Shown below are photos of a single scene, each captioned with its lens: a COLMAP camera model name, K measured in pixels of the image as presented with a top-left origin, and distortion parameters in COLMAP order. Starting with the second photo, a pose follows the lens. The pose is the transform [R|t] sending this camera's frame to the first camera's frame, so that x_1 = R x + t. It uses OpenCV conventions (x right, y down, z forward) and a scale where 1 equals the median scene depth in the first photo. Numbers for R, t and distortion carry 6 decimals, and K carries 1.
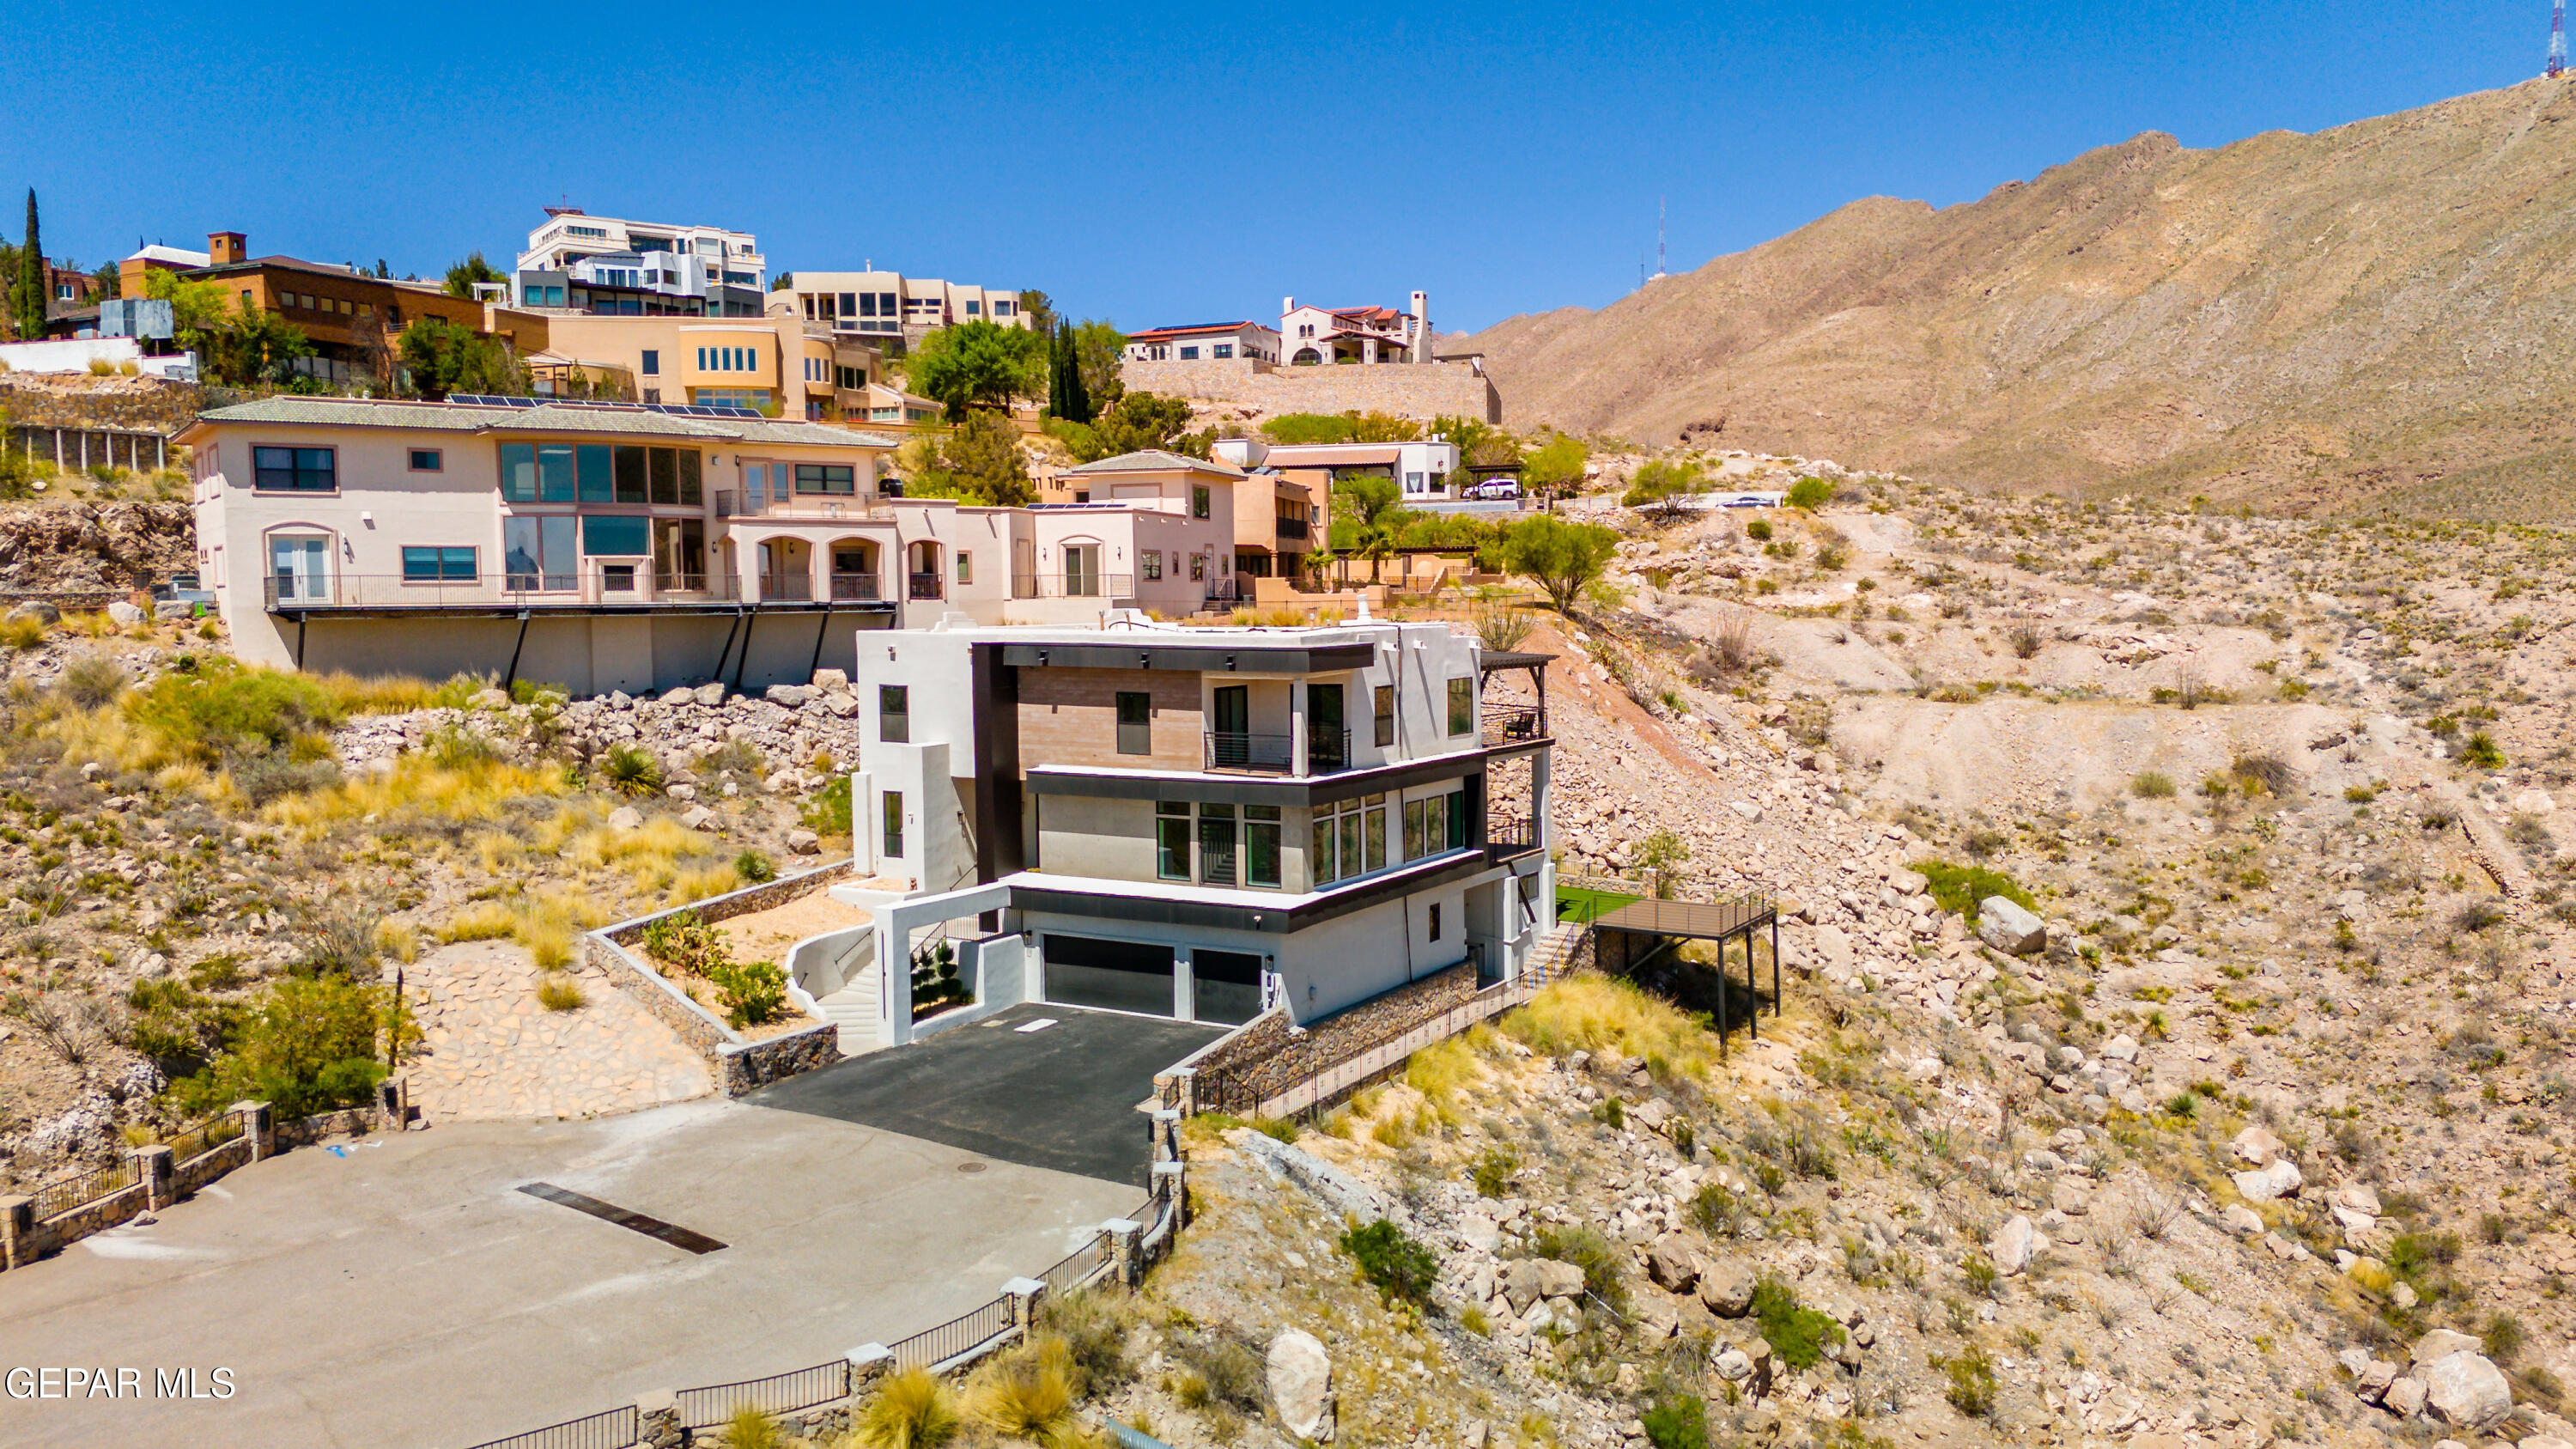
lens RADIAL K [[1887.4, 0, 1283.8], [0, 1887.4, 725.3], [0, 0, 1]] dist [0.099436, -0.108967]
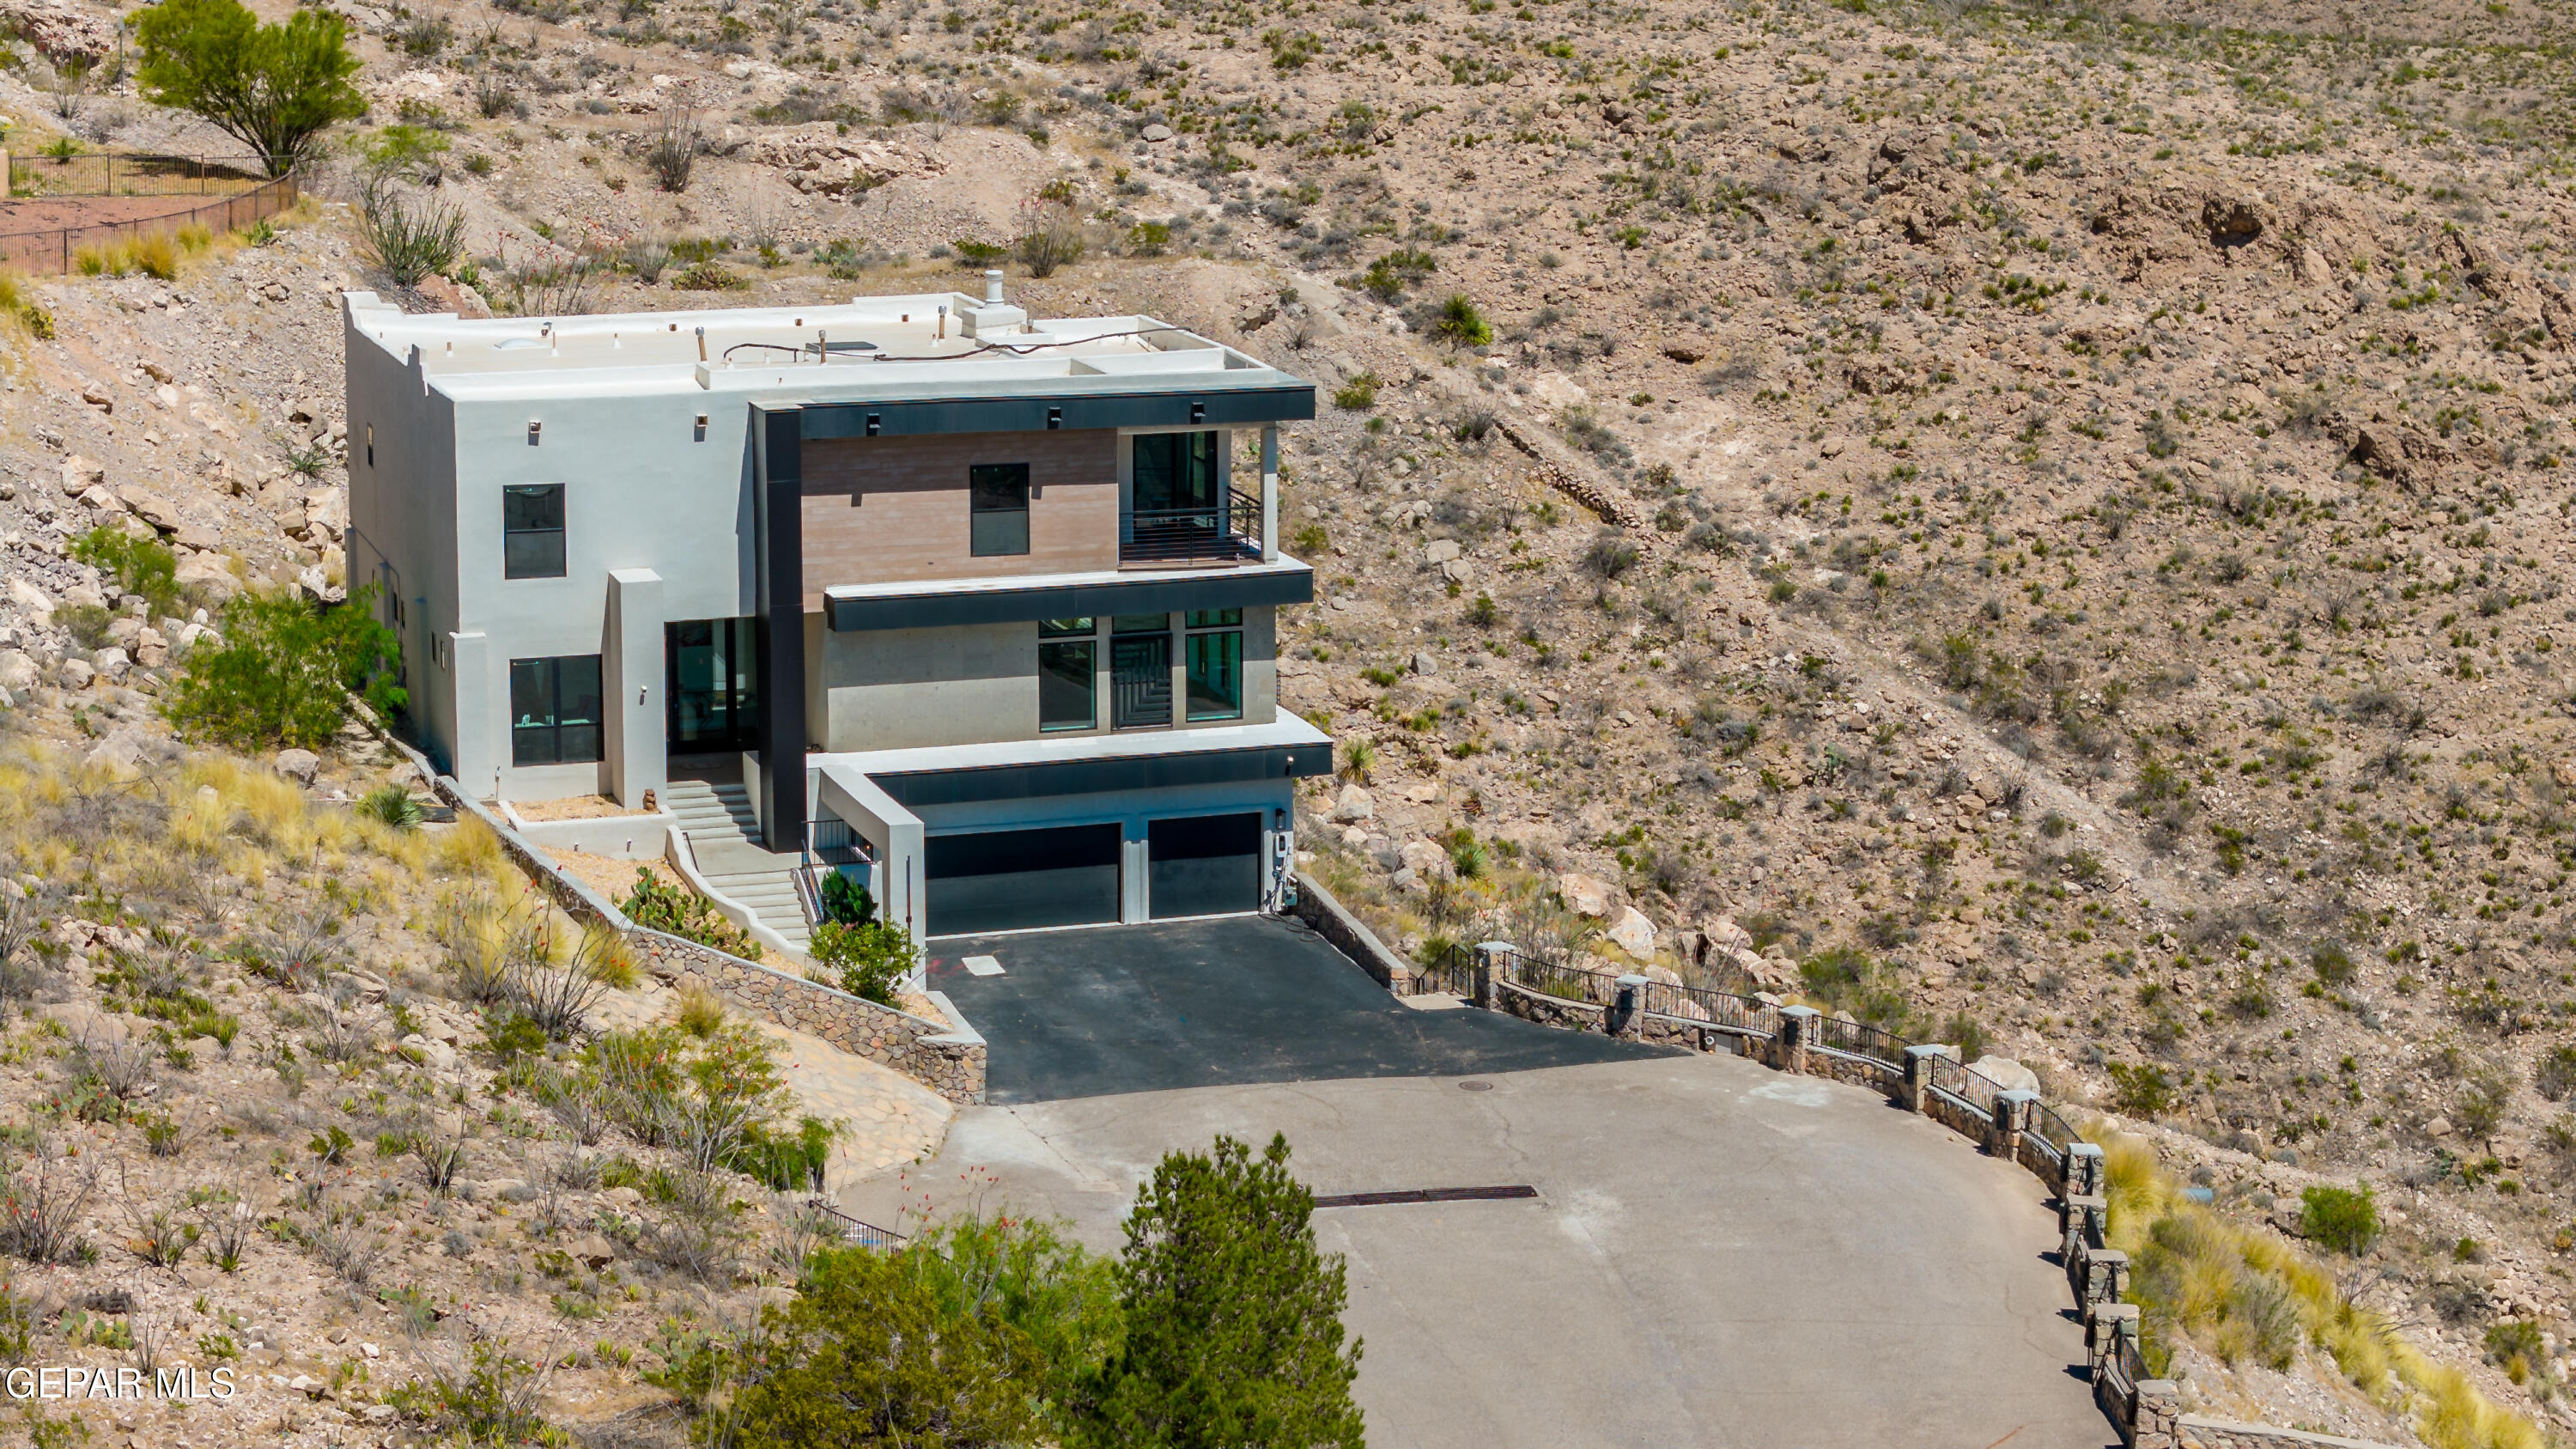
lens RADIAL K [[5150.5, 0, 1288.0], [0, 5150.5, 724.5], [0, 0, 1]] dist [-0.205816, 0.863883]
pose [[0.642950, -0.138109, 0.753353, -0.871154], [0.047311, 0.988891, 0.140911, -0.110926], [-0.764446, -0.054957, 0.642342, -0.163555]]
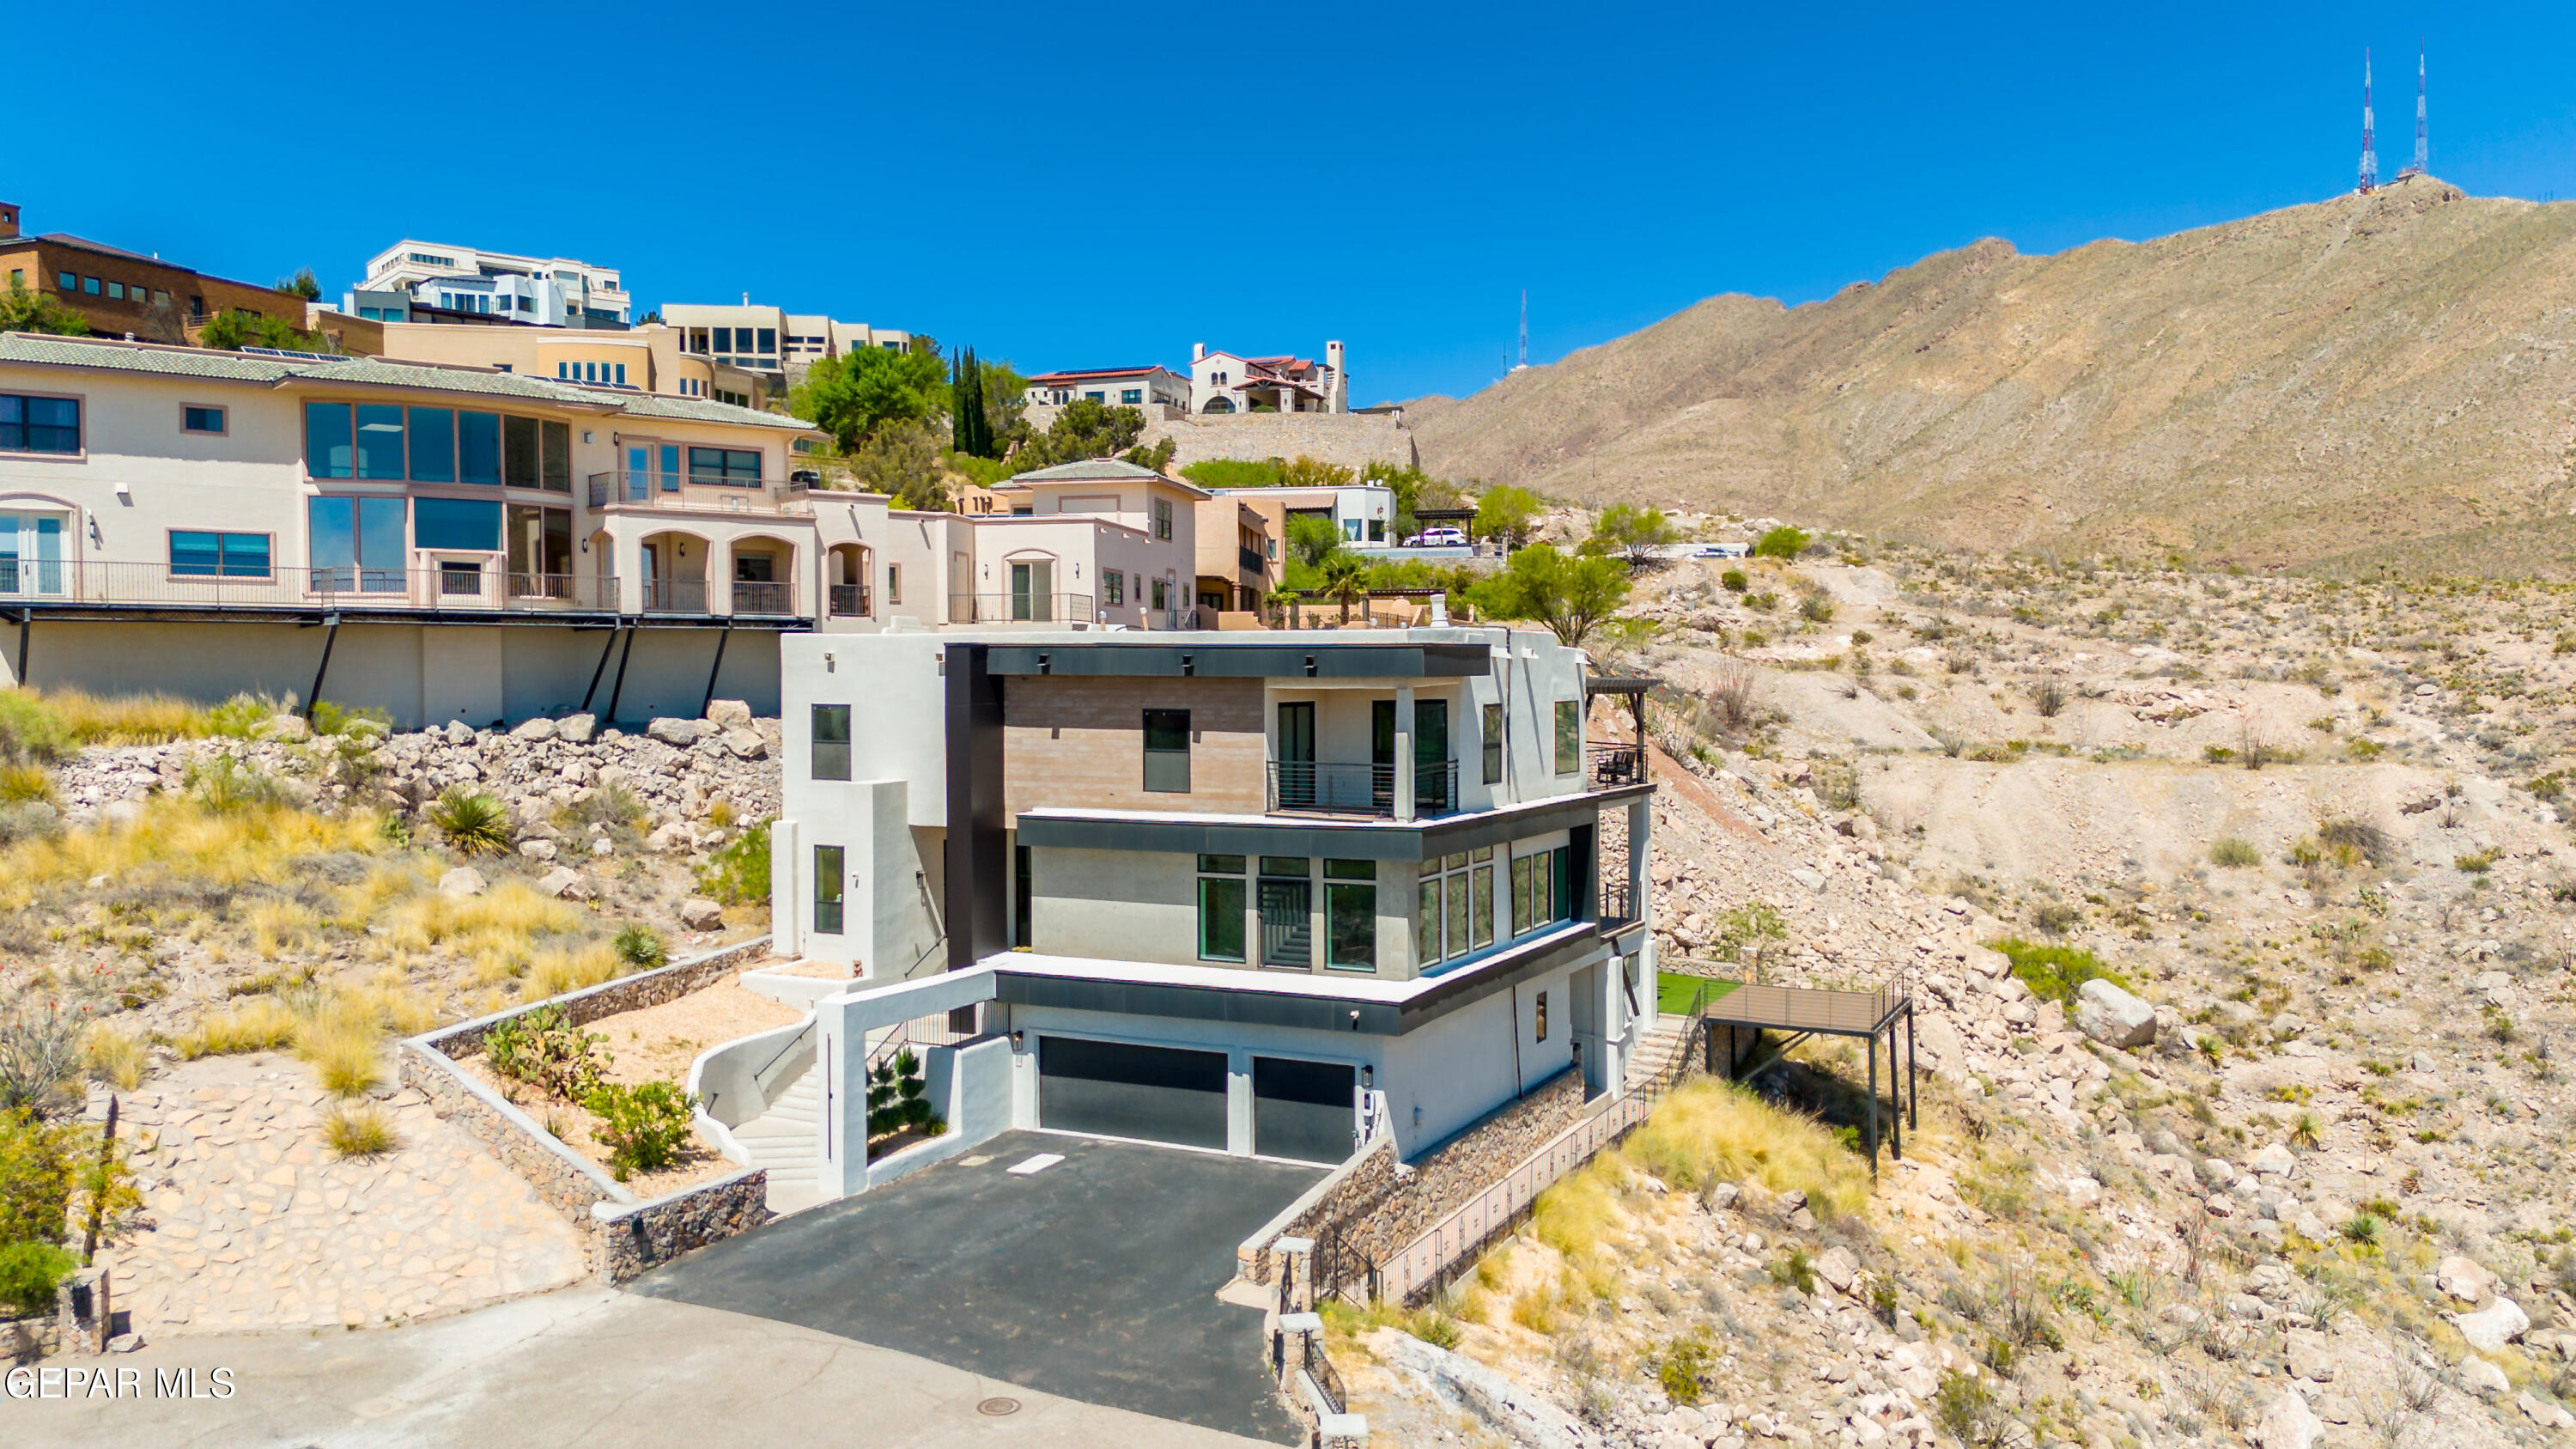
lens RADIAL K [[1887.4, 0, 1283.8], [0, 1887.4, 725.3], [0, 0, 1]] dist [0.099436, -0.108967]
pose [[0.997391, 0.005718, 0.071962, -0.053888], [-0.002576, 0.999042, -0.043689, 0.013230], [-0.072143, 0.043390, 0.996450, 0.155826]]
